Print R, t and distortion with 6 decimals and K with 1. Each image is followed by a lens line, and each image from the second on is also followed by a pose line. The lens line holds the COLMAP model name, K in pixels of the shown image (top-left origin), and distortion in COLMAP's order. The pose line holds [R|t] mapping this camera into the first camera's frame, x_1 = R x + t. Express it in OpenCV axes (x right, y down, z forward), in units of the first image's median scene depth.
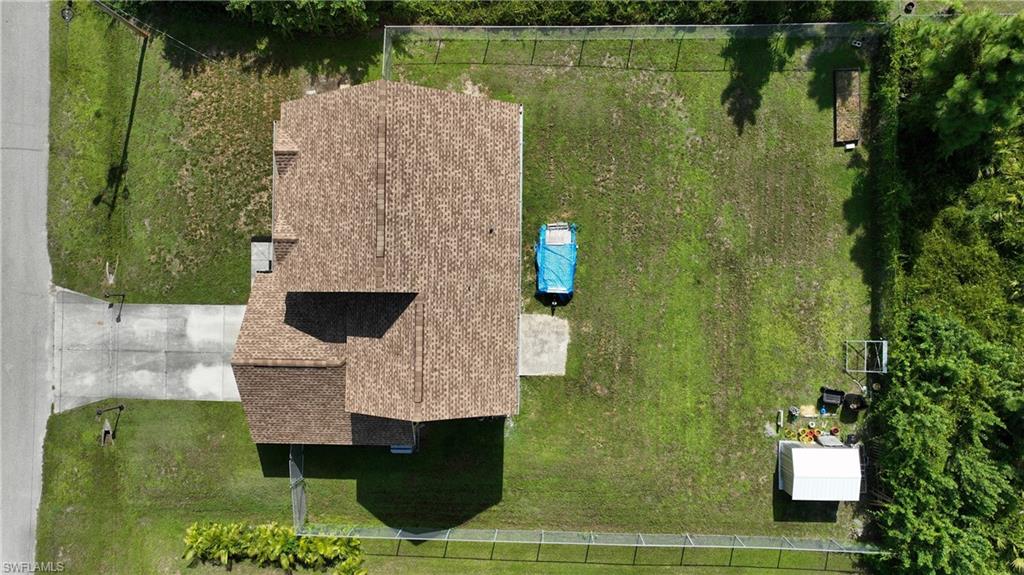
lens RADIAL K [[708.4, 0, 517.4], [0, 708.4, 276.5], [0, 0, 1]] dist [0.000288, 0.000257]
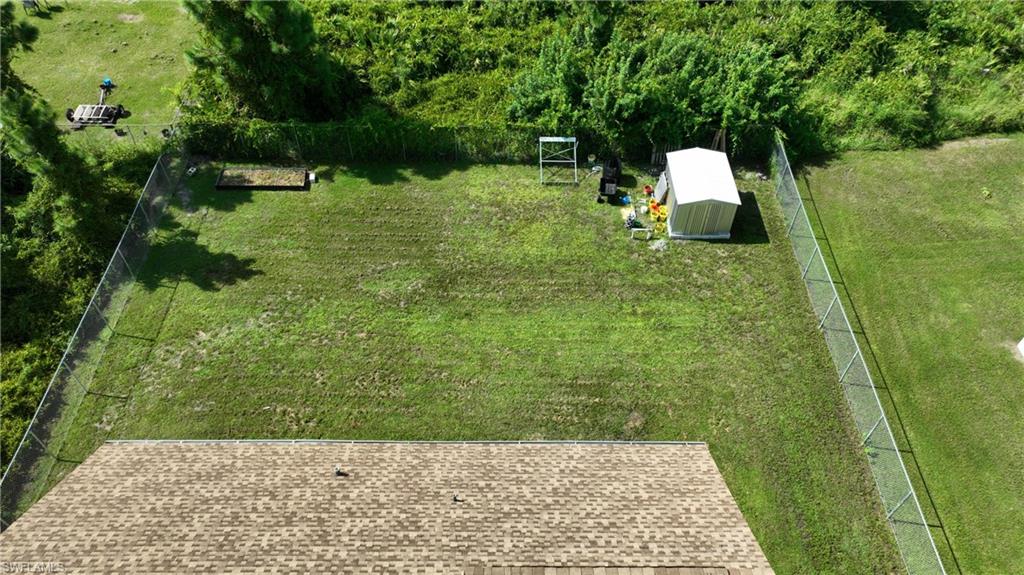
lens RADIAL K [[742.2, 0, 512.0], [0, 742.2, 287.5], [0, 0, 1]] dist [0.000739, -0.000932]
pose [[-0.011566, -0.731665, 0.681566, -0.236159], [0.998968, 0.021491, 0.040023, 0.022690], [-0.043931, 0.681325, 0.730662, 0.434448]]
